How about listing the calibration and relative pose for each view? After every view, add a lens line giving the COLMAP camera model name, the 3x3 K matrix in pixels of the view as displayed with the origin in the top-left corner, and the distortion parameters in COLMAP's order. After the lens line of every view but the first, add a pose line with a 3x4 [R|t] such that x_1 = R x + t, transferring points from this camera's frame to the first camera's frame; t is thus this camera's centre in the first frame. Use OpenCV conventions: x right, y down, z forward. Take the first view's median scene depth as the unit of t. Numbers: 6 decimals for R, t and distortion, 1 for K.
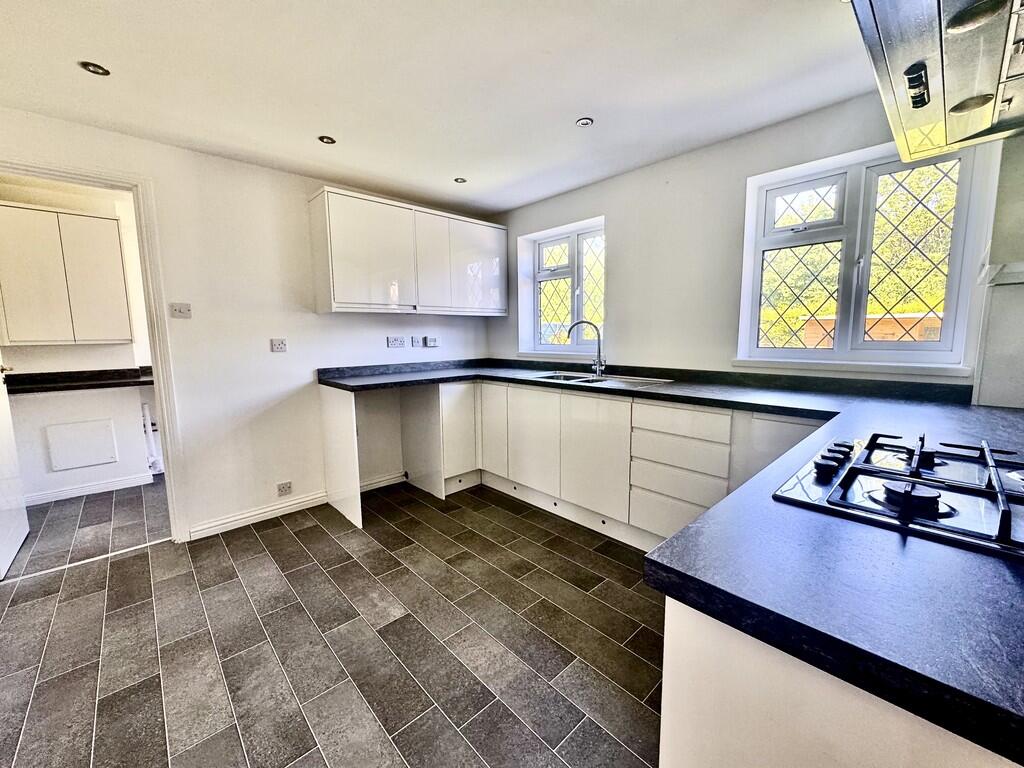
lens RADIAL K [[414.1, 0, 516.8], [0, 414.1, 384.4], [0, 0, 1]] dist [-0.005424, 0.000389]
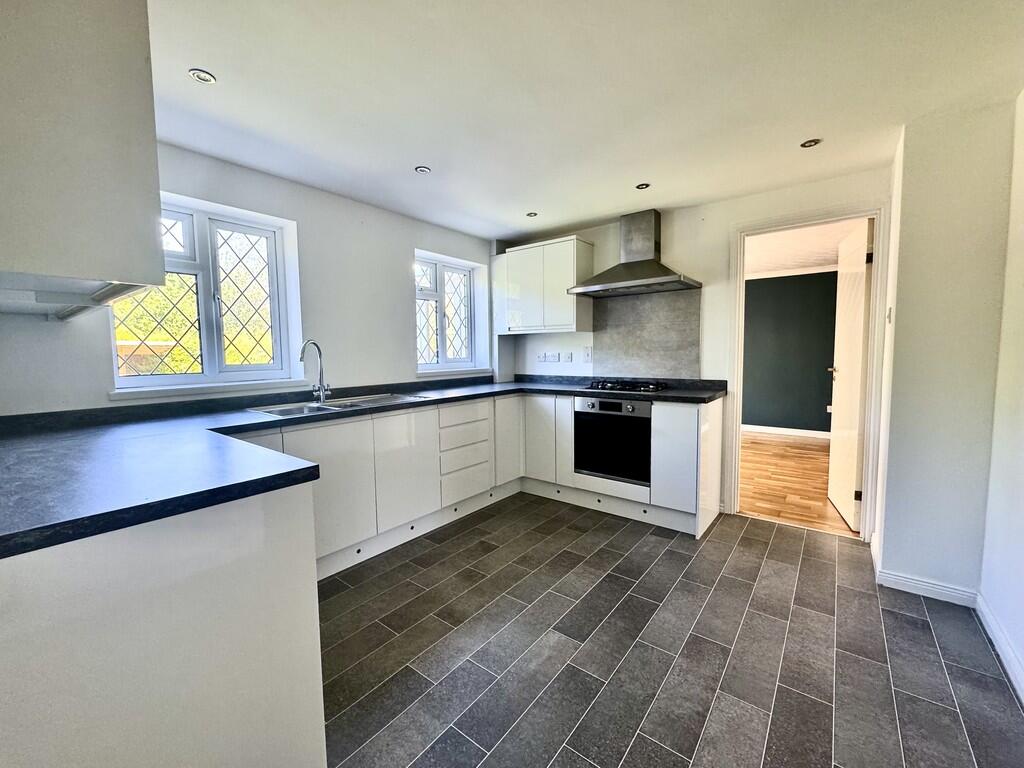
lens RADIAL K [[414.1, 0, 517.8], [0, 414.1, 384.2], [0, 0, 1]] dist [-0.005424, 0.000389]
pose [[-0.159481, -0.066366, 0.984968, -0.759133], [0.134631, 0.986954, 0.088299, -0.082668], [-0.977978, 0.146689, -0.148466, 0.726813]]
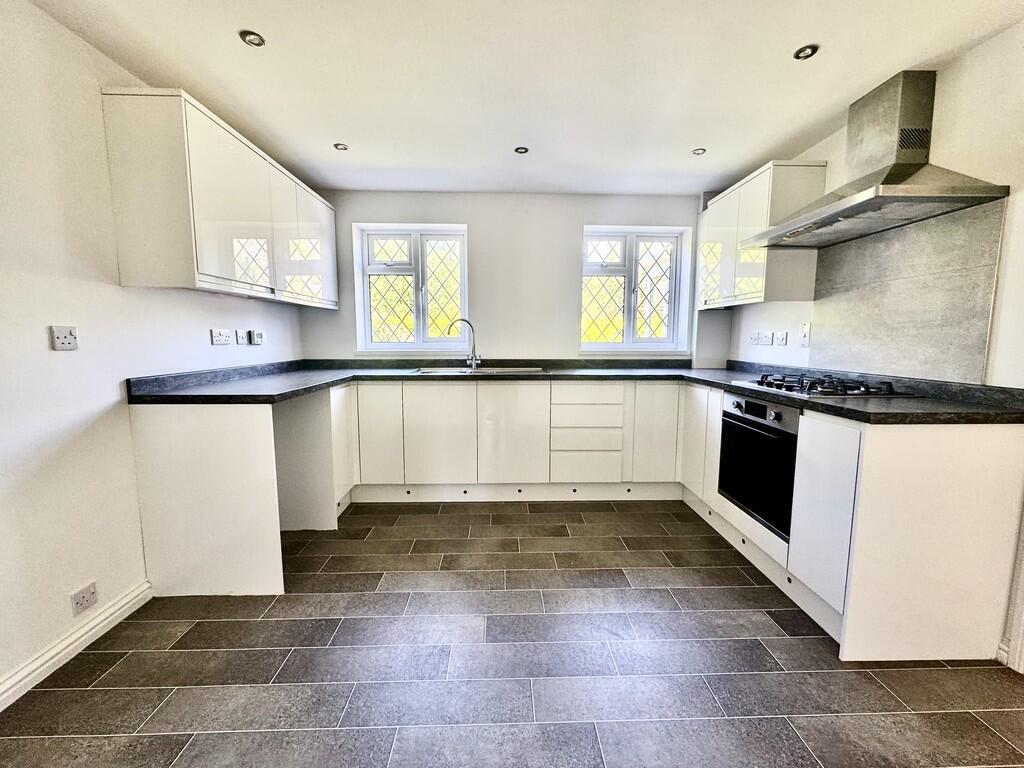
lens RADIAL K [[414.1, 0, 520.7], [0, 414.1, 385.9], [0, 0, 1]] dist [-0.005424, 0.000389]
pose [[0.652971, -0.076632, 0.753496, -0.565931], [0.083548, 0.996085, 0.028903, 0.002148], [-0.752761, 0.044080, 0.656817, 0.185963]]
